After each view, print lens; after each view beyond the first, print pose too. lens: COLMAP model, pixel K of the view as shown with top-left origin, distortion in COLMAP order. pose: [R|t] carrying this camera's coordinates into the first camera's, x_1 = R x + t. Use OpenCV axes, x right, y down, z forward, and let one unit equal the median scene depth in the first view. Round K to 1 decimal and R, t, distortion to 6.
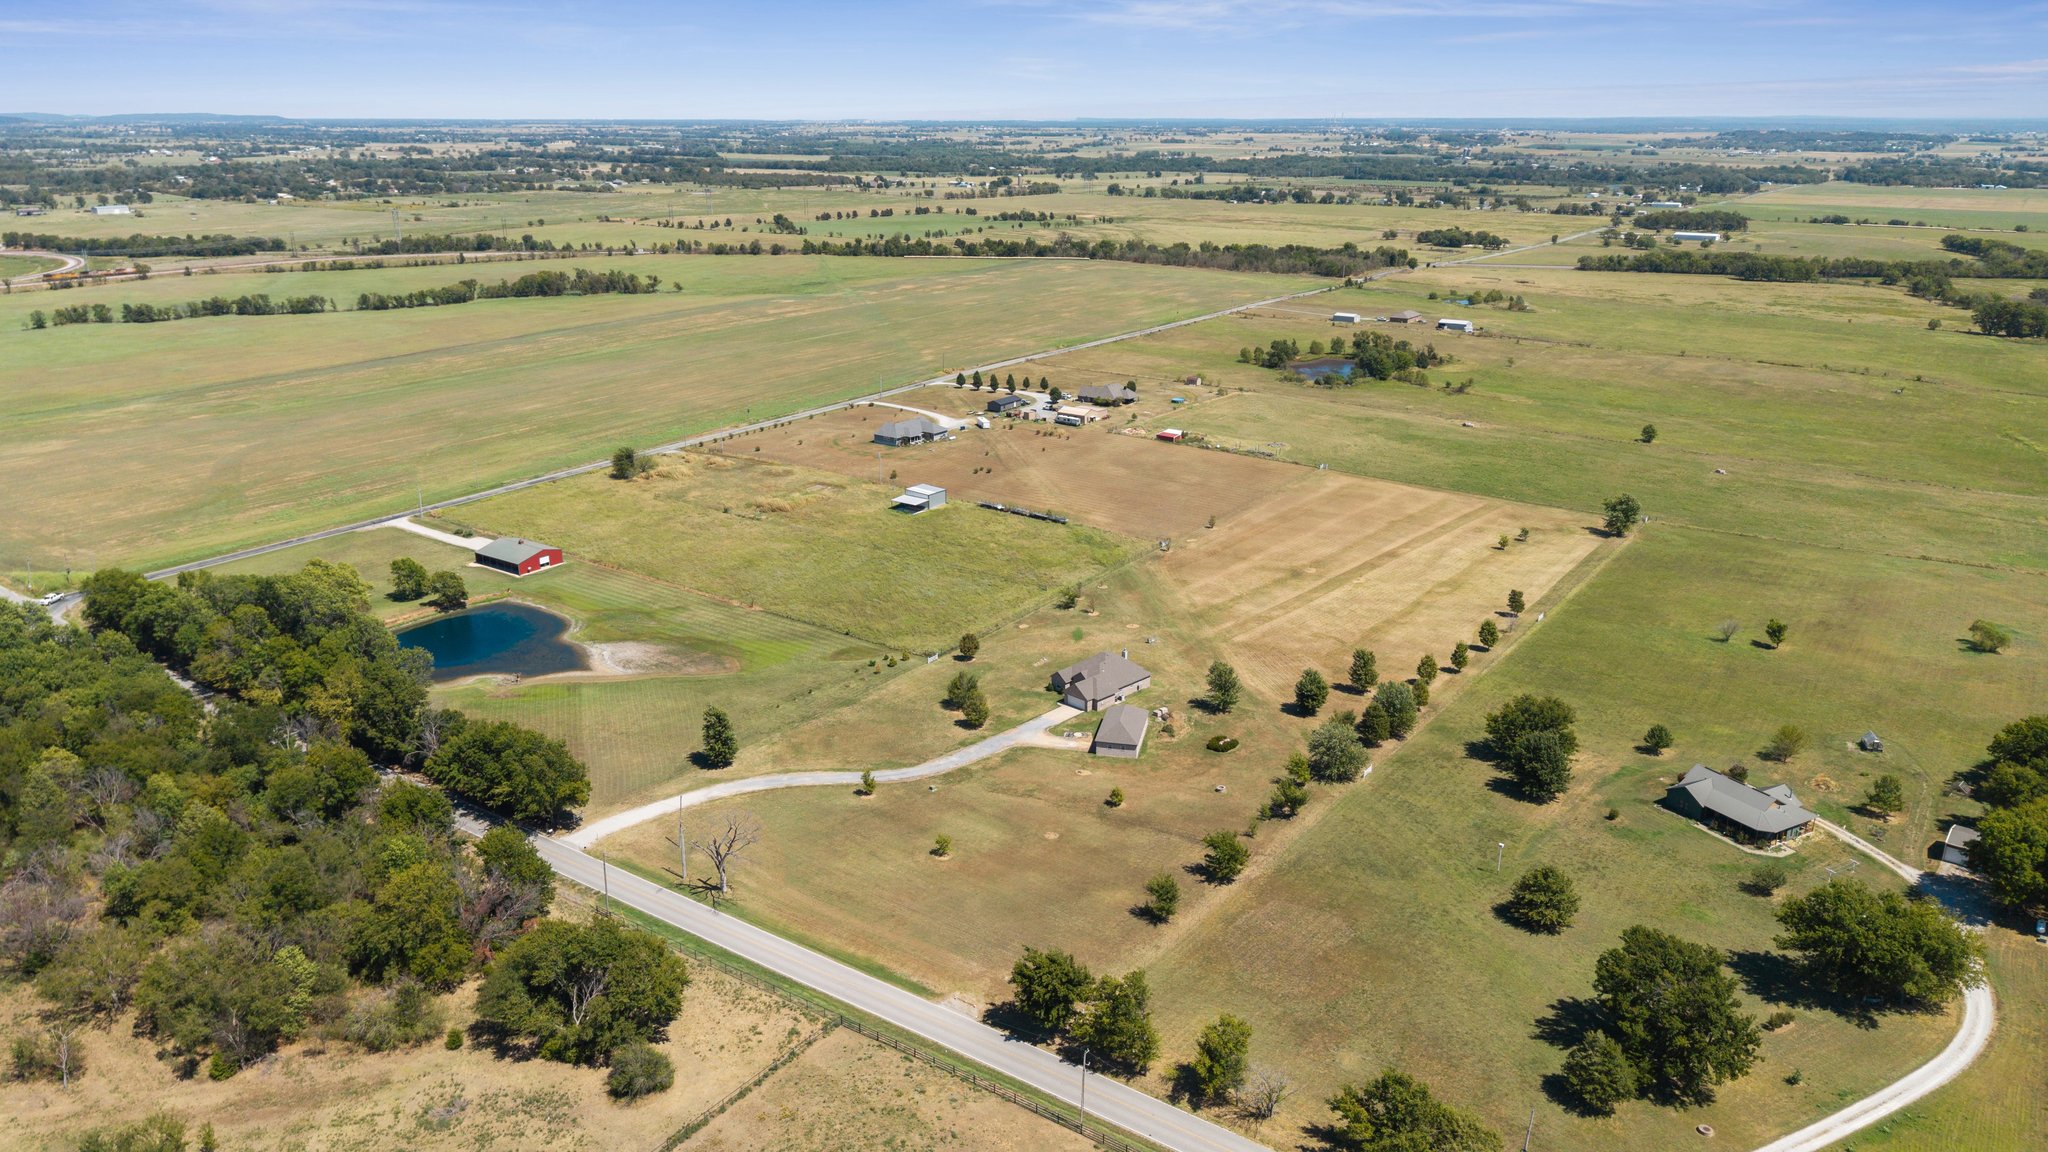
lens RADIAL K [[1407.0, 0, 1025.1], [0, 1407.0, 504.4], [0, 0, 1]] dist [0.110754, -0.171691]
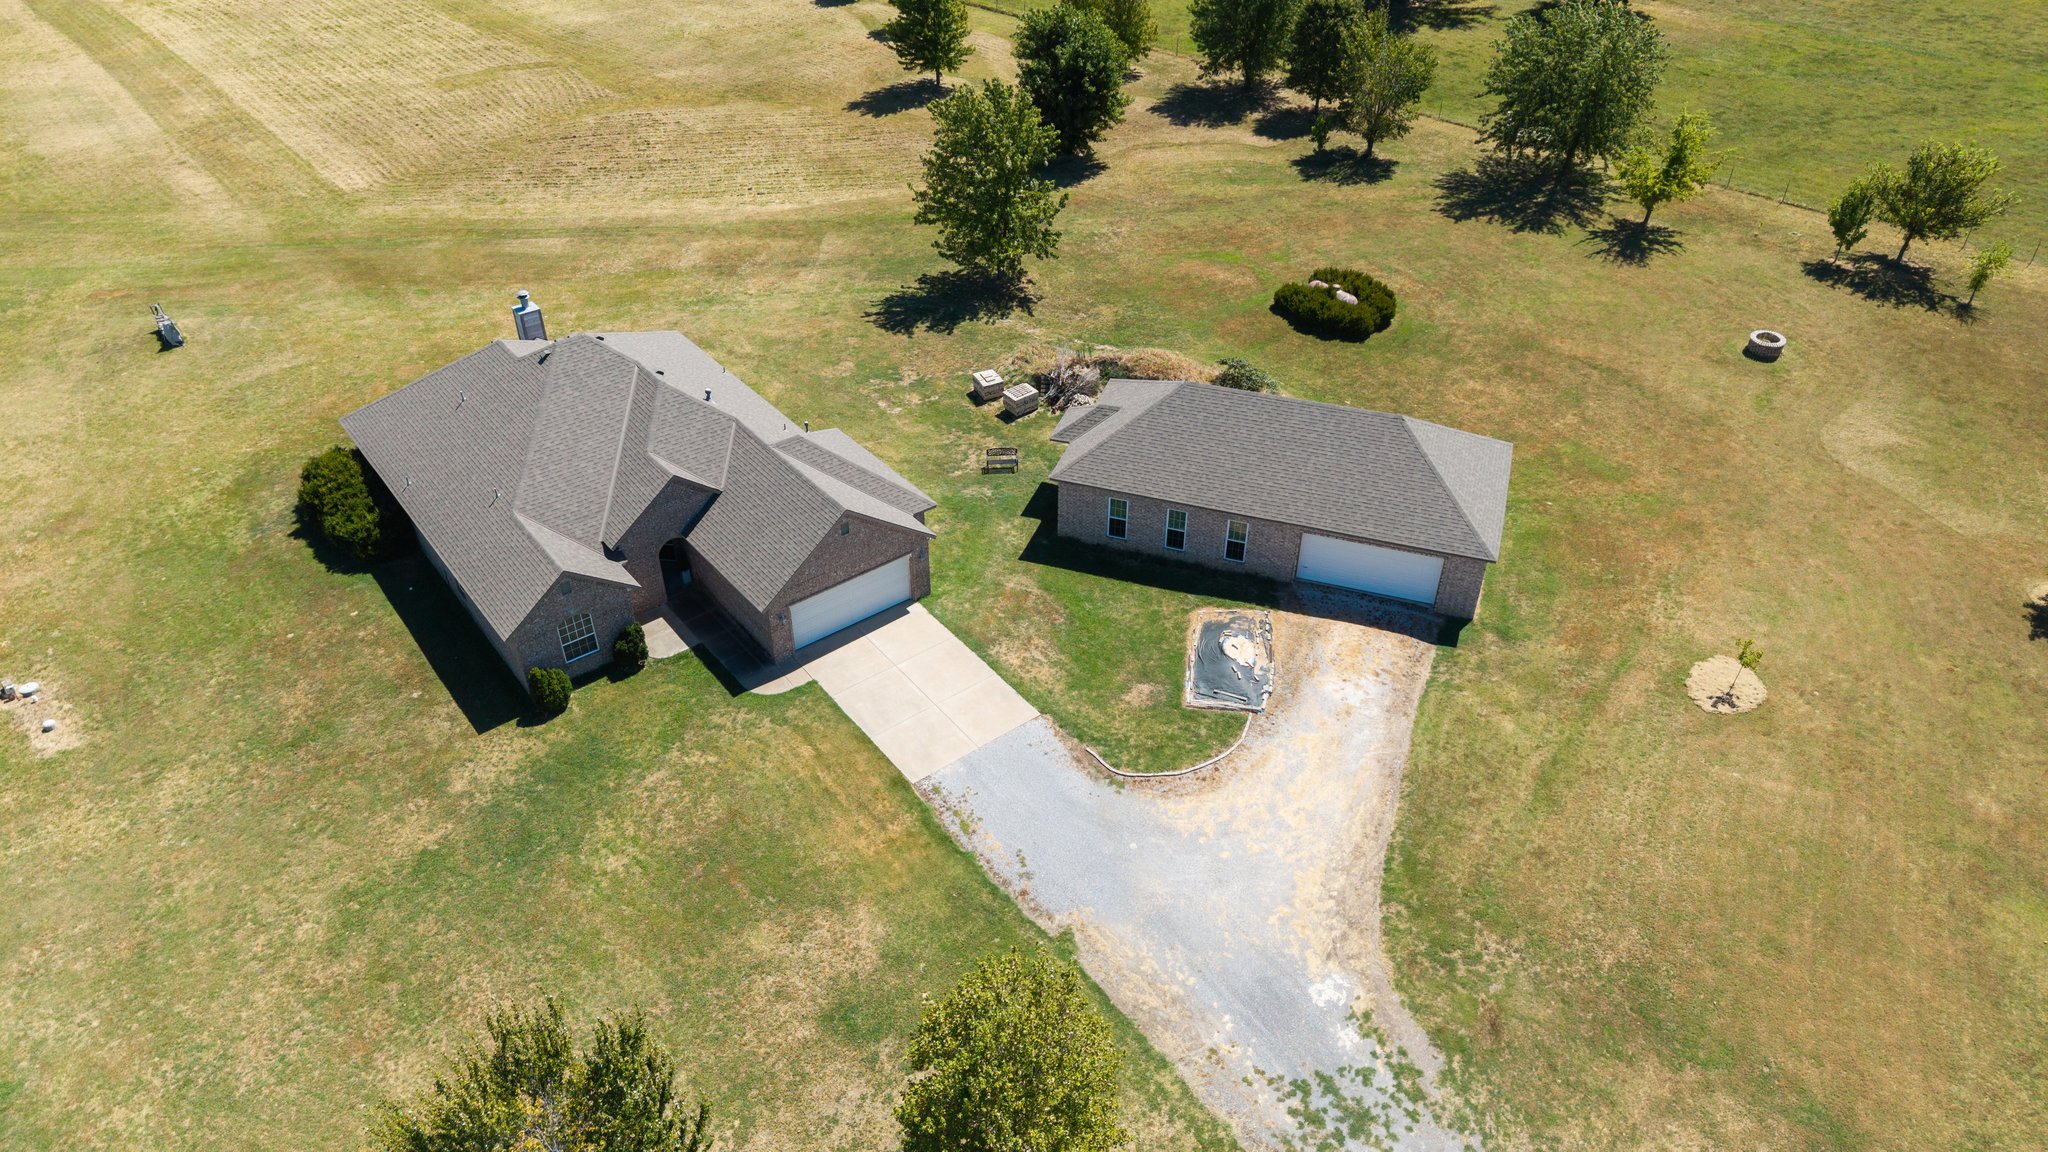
lens RADIAL K [[1374.6, 0, 1020.4], [0, 1374.6, 565.8], [0, 0, 1]] dist [0.038331, -0.043112]
pose [[0.122986, -0.587495, 0.799827, -0.079044], [0.267590, 0.795726, 0.543337, 0.043815], [-0.955652, 0.147203, 0.255071, 0.797964]]
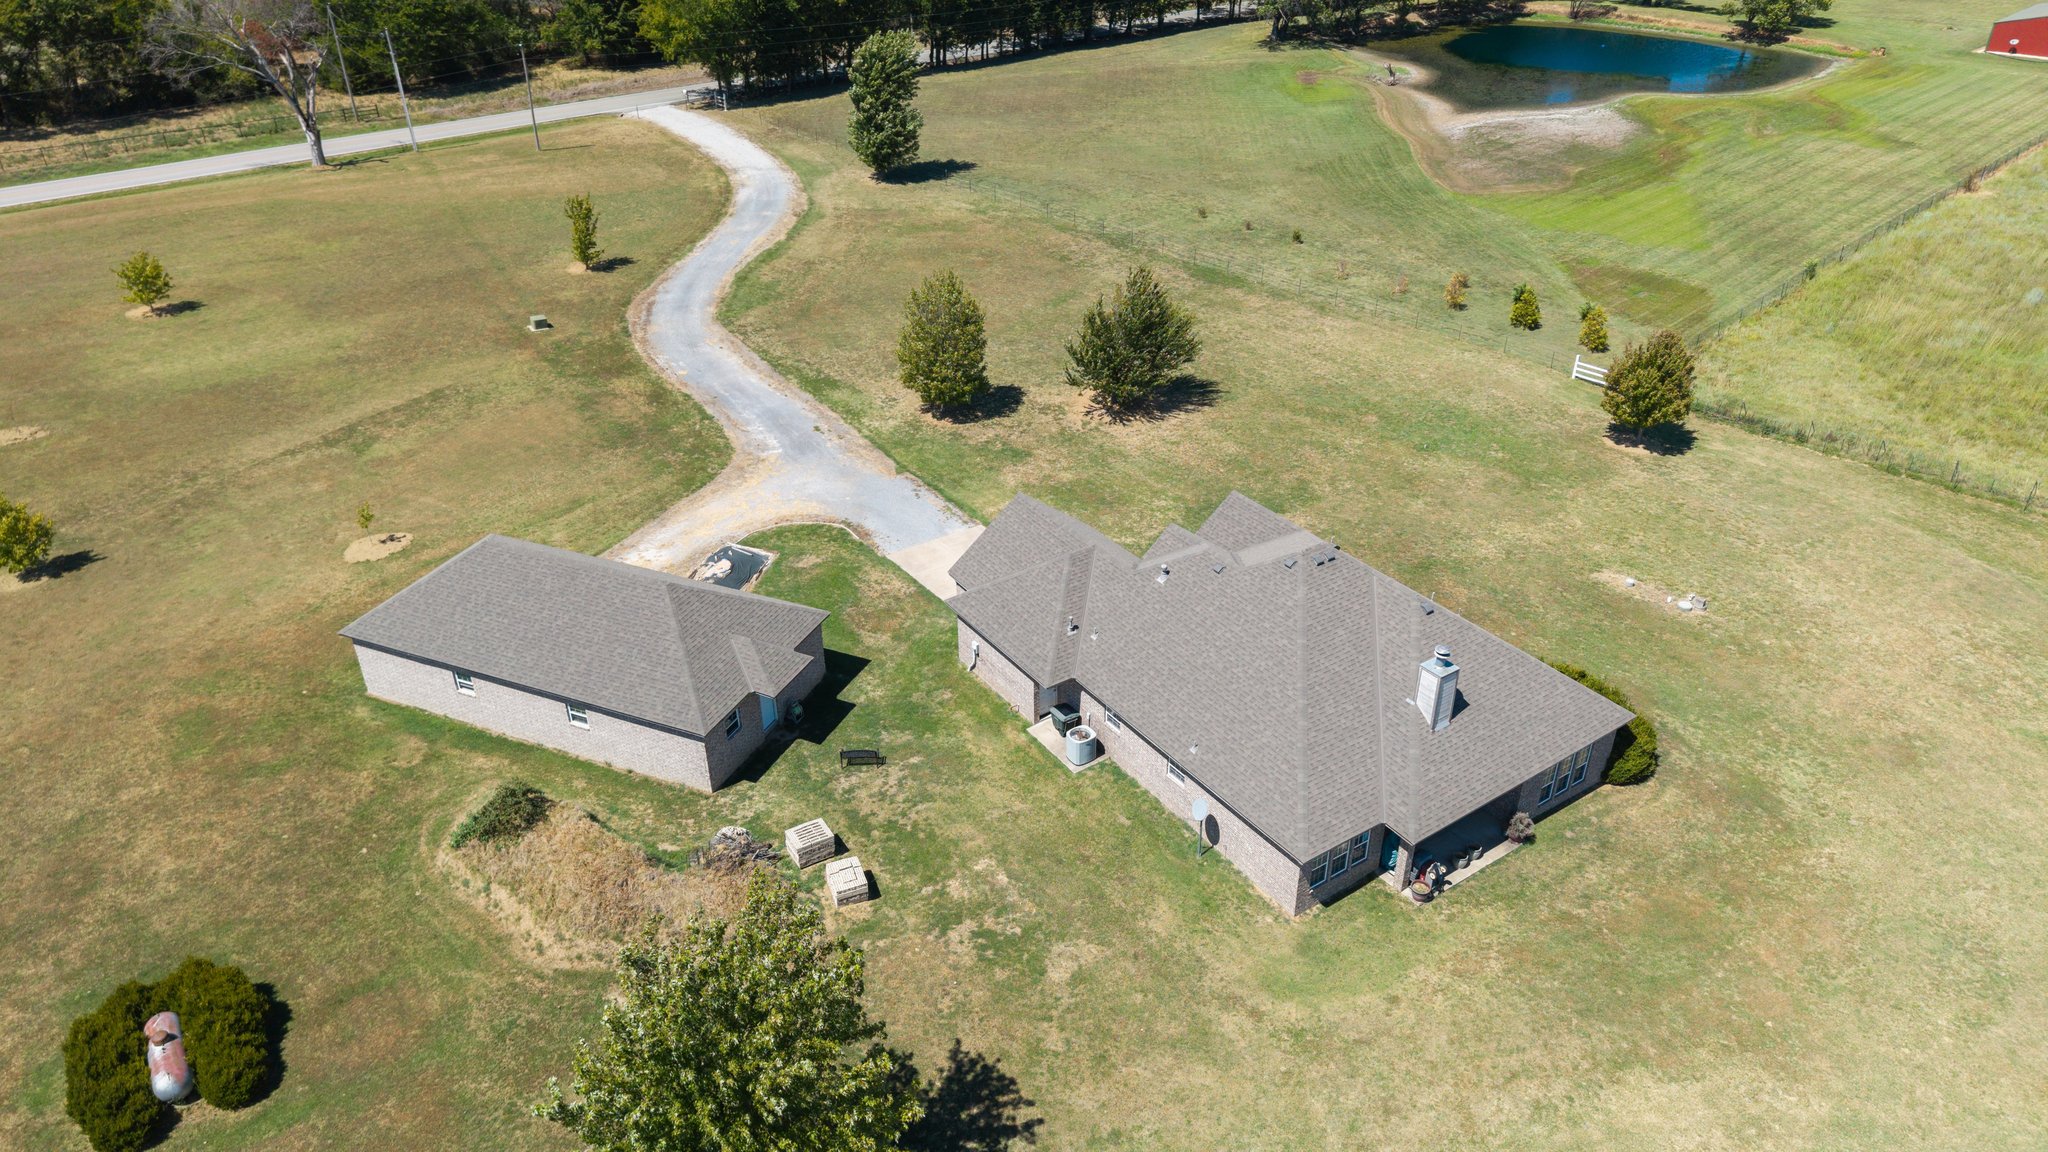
lens RADIAL K [[1357.7, 0, 1022.3], [0, 1357.7, 579.1], [0, 0, 1]] dist [0.035611, -0.038675]
pose [[-0.186072, 0.510905, -0.839258, 0.171322], [-0.250771, 0.801191, 0.543330, 0.028497], [0.949995, 0.311560, -0.020959, 0.854895]]
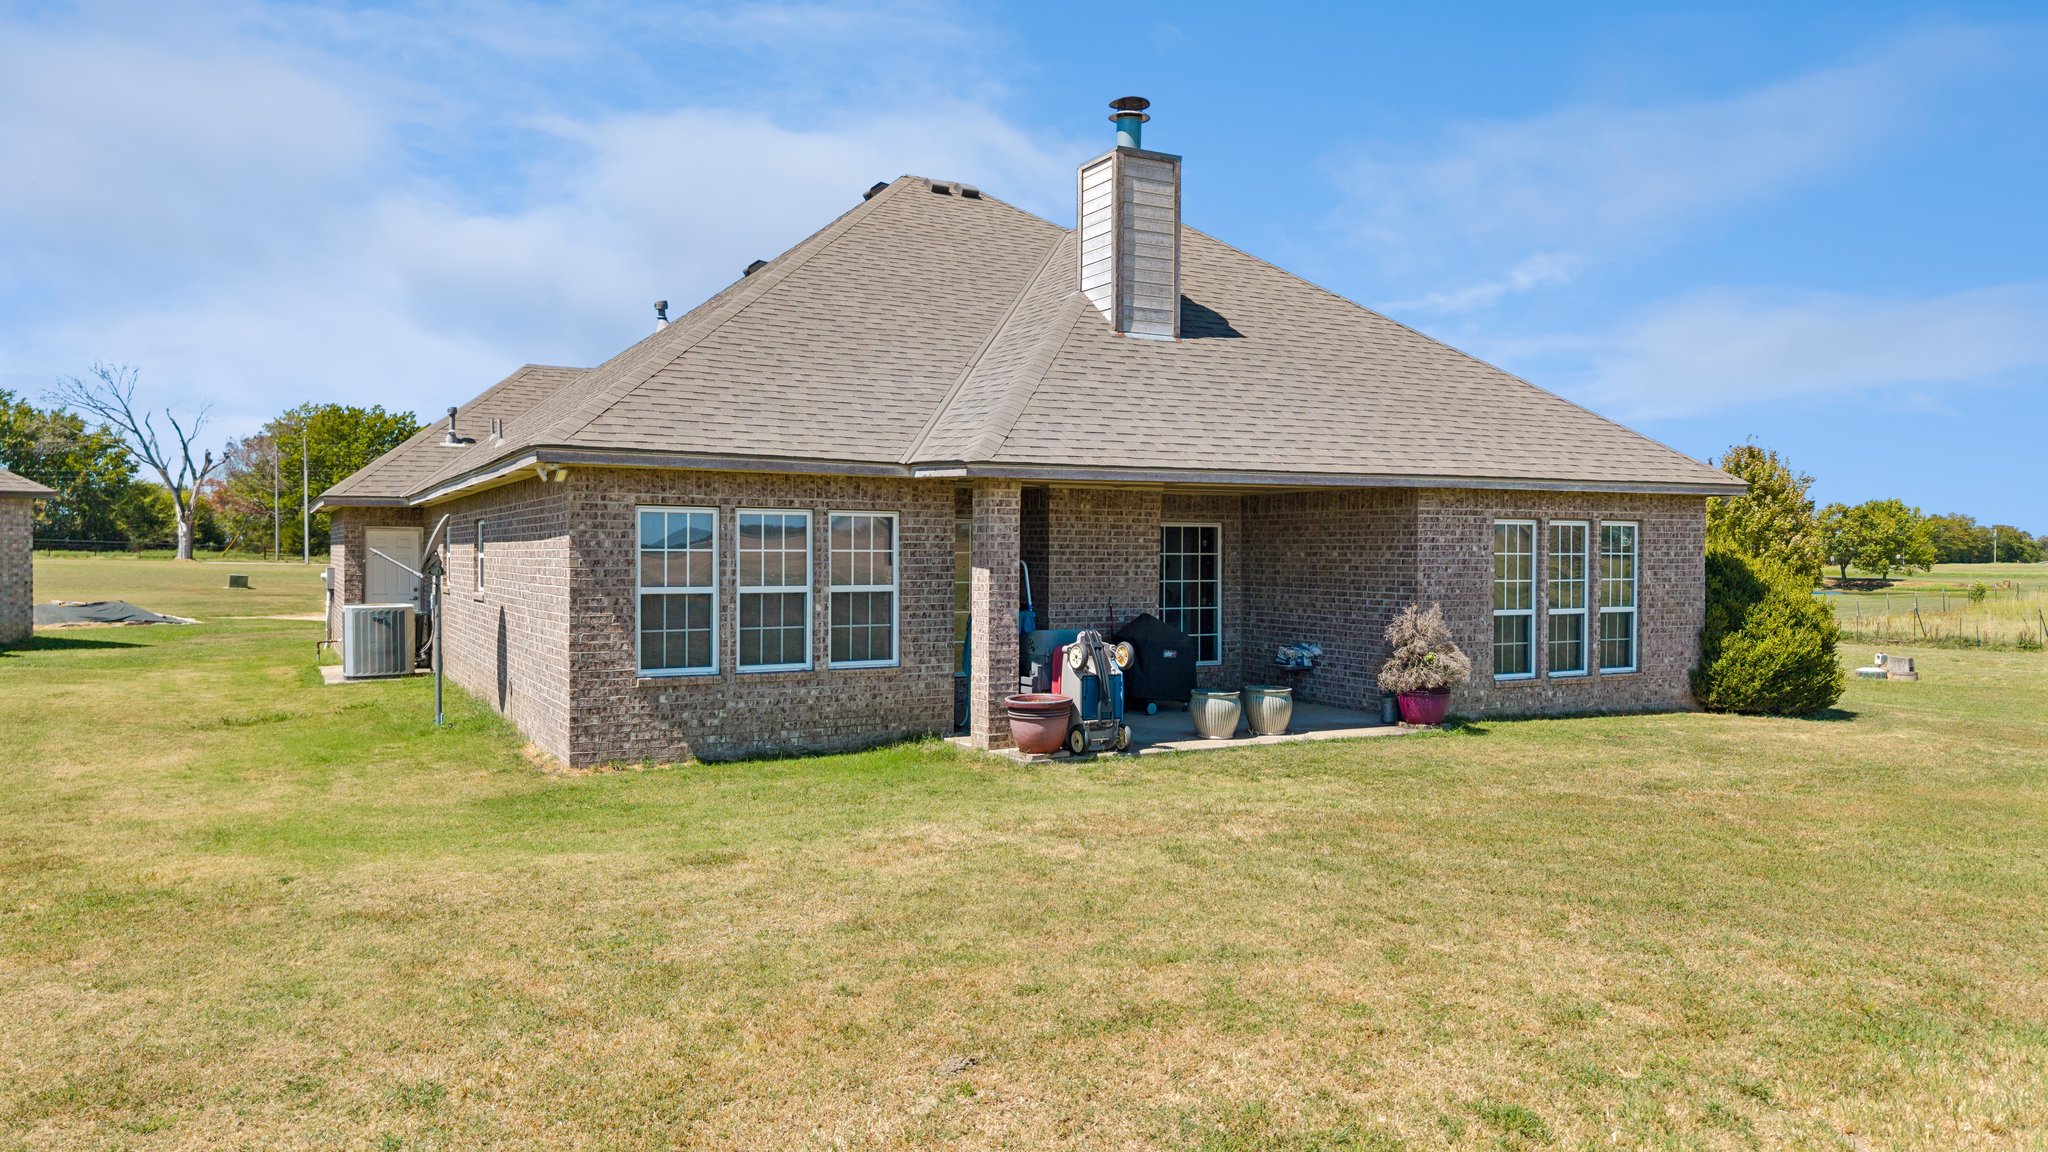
lens RADIAL K [[1358.5, 0, 1027.7], [0, 1358.5, 575.6], [0, 0, 1]] dist [0.103427, -0.147605]
pose [[-0.272234, 0.015748, -0.962102, 0.108699], [-0.263369, 0.960465, 0.090243, 0.103508], [0.925487, 0.277956, -0.257323, 0.903783]]
